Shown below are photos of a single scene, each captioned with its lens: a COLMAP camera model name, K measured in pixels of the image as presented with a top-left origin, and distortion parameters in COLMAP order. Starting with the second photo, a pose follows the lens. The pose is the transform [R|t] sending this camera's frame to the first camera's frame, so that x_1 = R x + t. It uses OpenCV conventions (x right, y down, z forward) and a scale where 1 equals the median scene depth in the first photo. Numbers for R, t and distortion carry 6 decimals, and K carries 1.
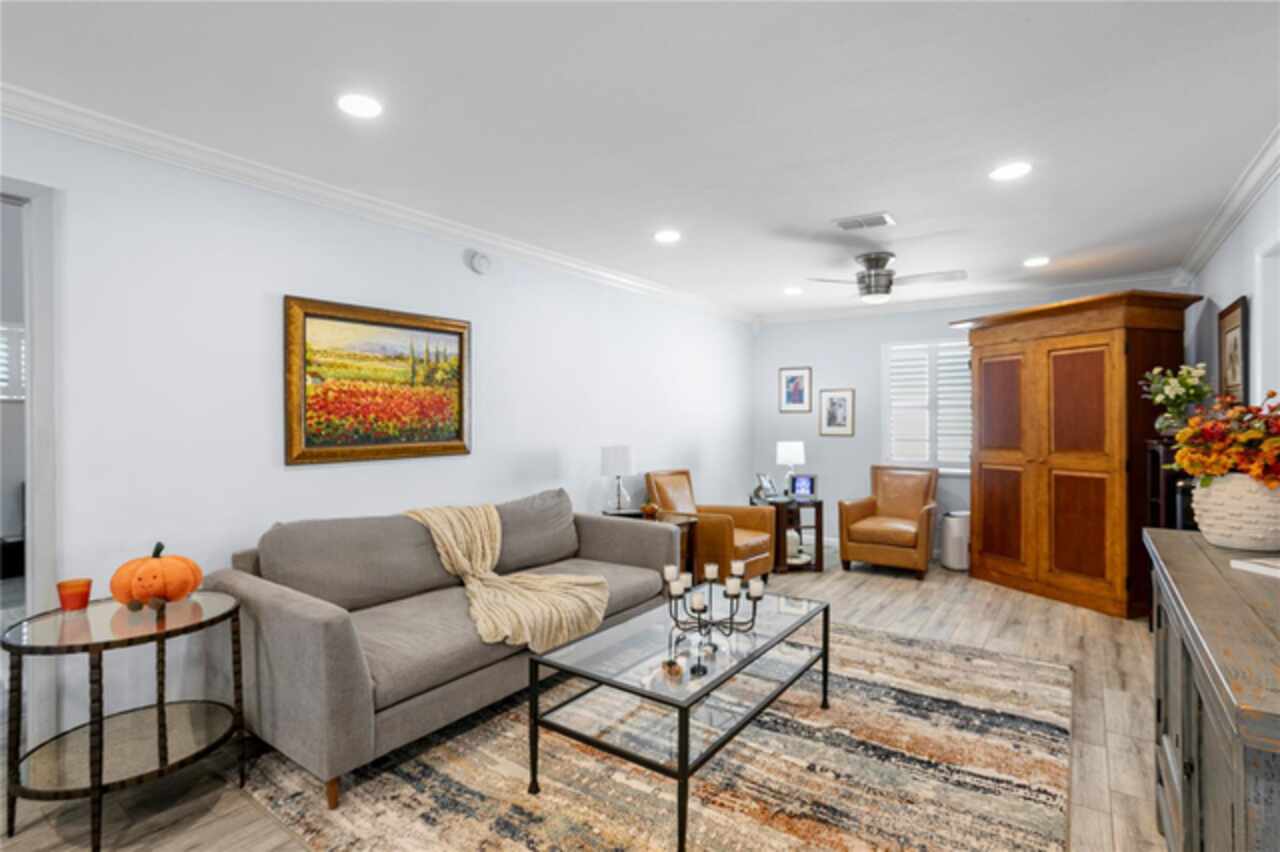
lens RADIAL K [[620.2, 0, 639.2], [0, 620.2, 425.3], [0, 0, 1]] dist [-0.028299, 0.009719]
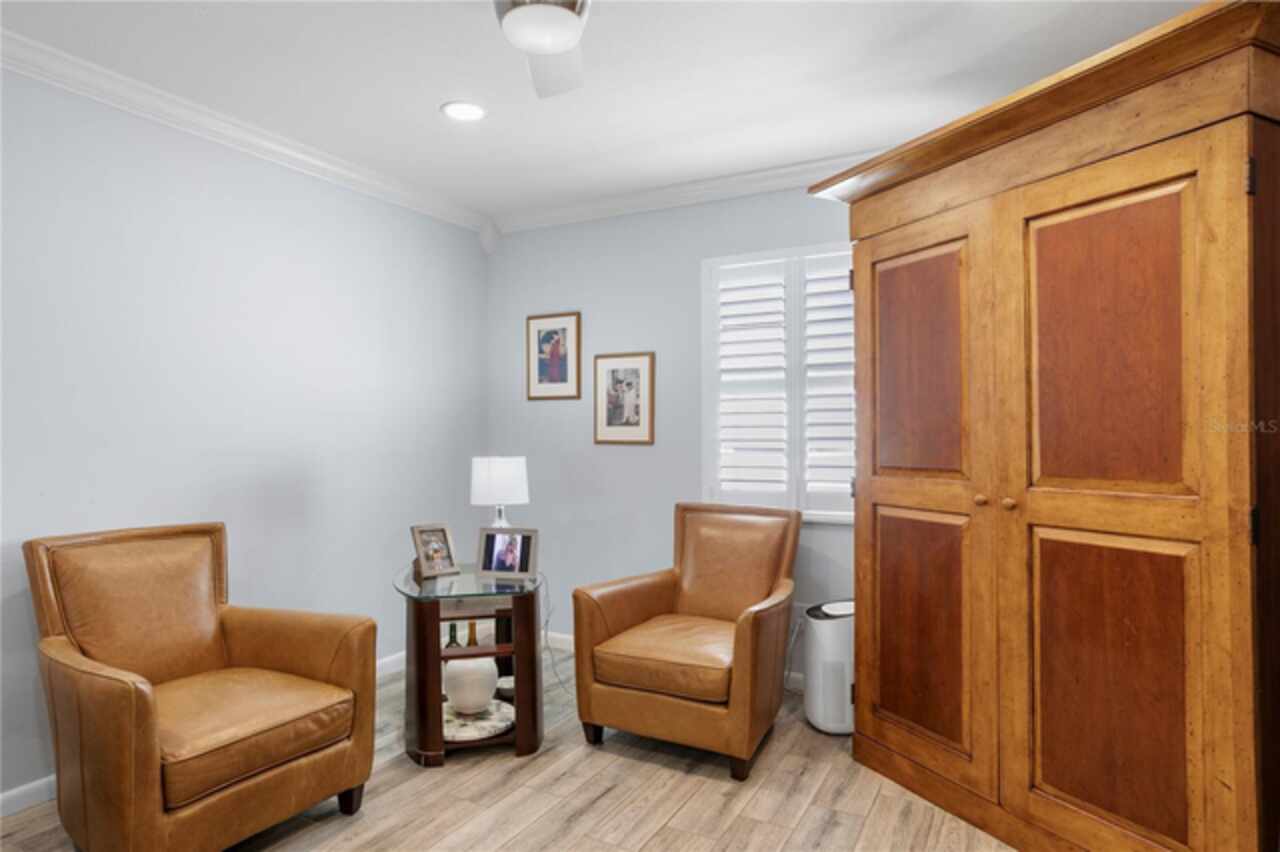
lens RADIAL K [[707.3, 0, 638.8], [0, 707.3, 432.1], [0, 0, 1]] dist [-0.011808, 0.004031]
pose [[0.993816, -0.001114, 0.111037, 0.395279], [0.001712, 0.999985, -0.005291, 0.015127], [-0.111029, 0.005448, 0.993802, 0.617862]]
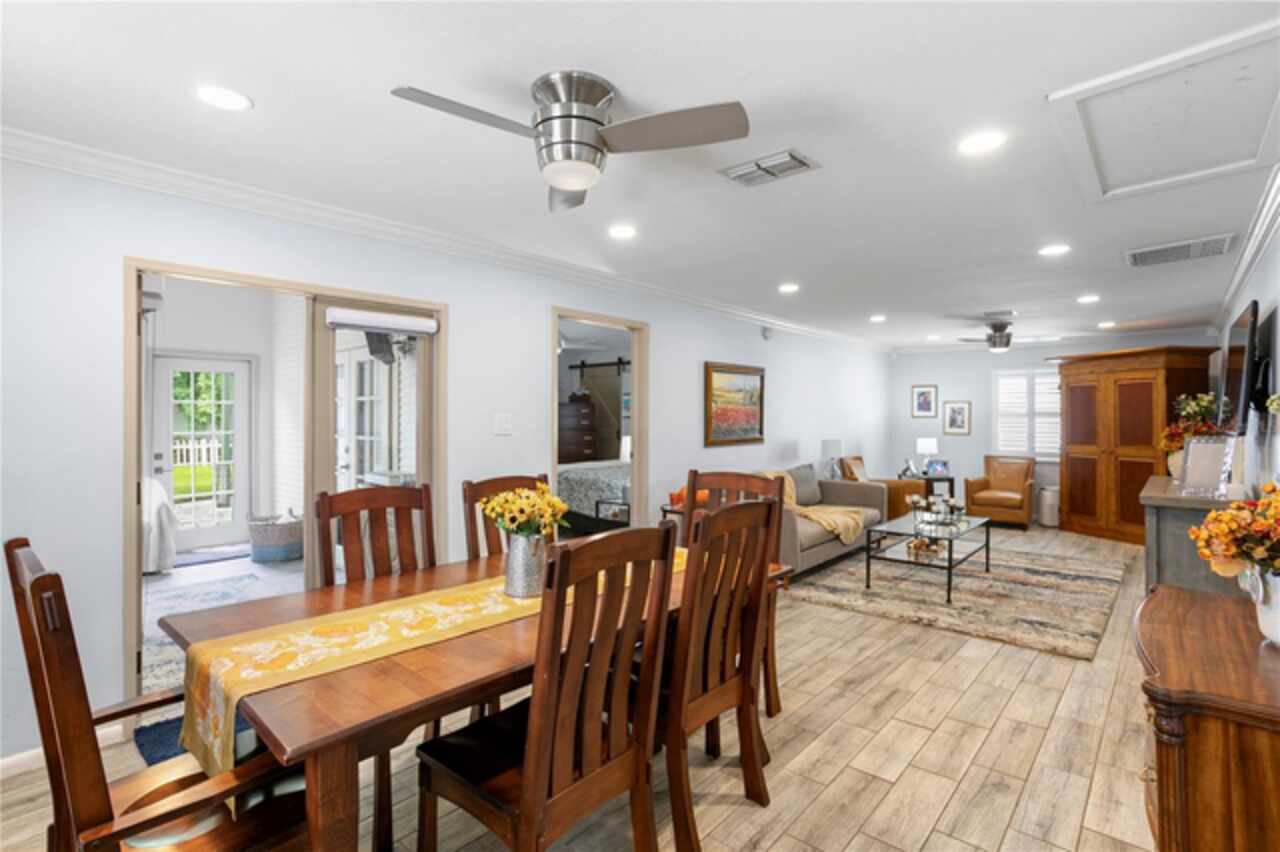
lens RADIAL K [[620.2, 0, 616.1], [0, 620.2, 414.3], [0, 0, 1]] dist [-0.028299, 0.009719]
pose [[0.993274, 0.004300, -0.115707, -0.431015], [-0.005827, 0.999900, -0.012860, -0.009190], [0.115640, 0.013448, 0.993200, -0.720074]]
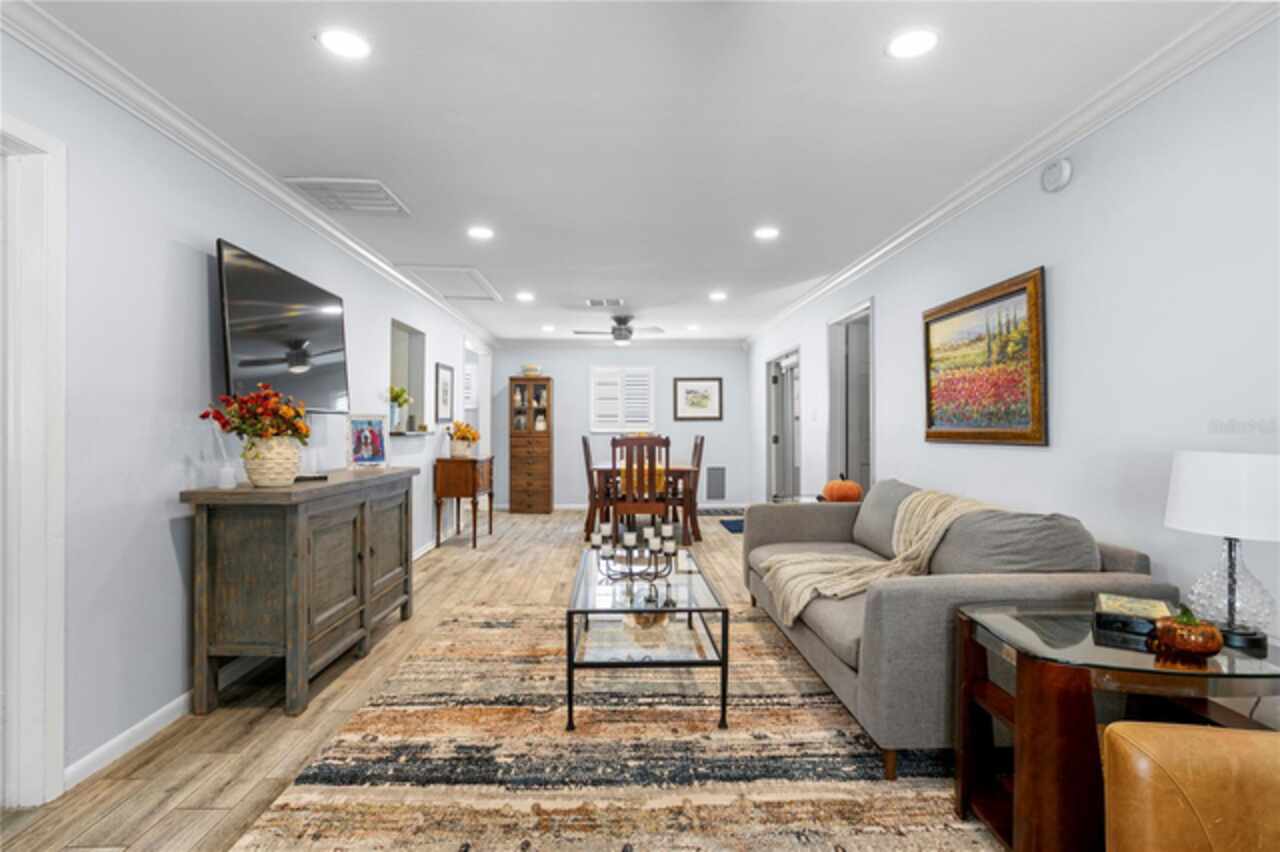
lens RADIAL K [[644.6, 0, 638.3], [0, 644.6, 425.9], [0, 0, 1]] dist [-0.014211, 0.000989]
pose [[-0.796532, 0.007343, -0.604551, 0.505723], [0.004938, 0.999972, 0.005639, 0.014122], [0.604576, 0.001506, -0.796546, 1.166226]]
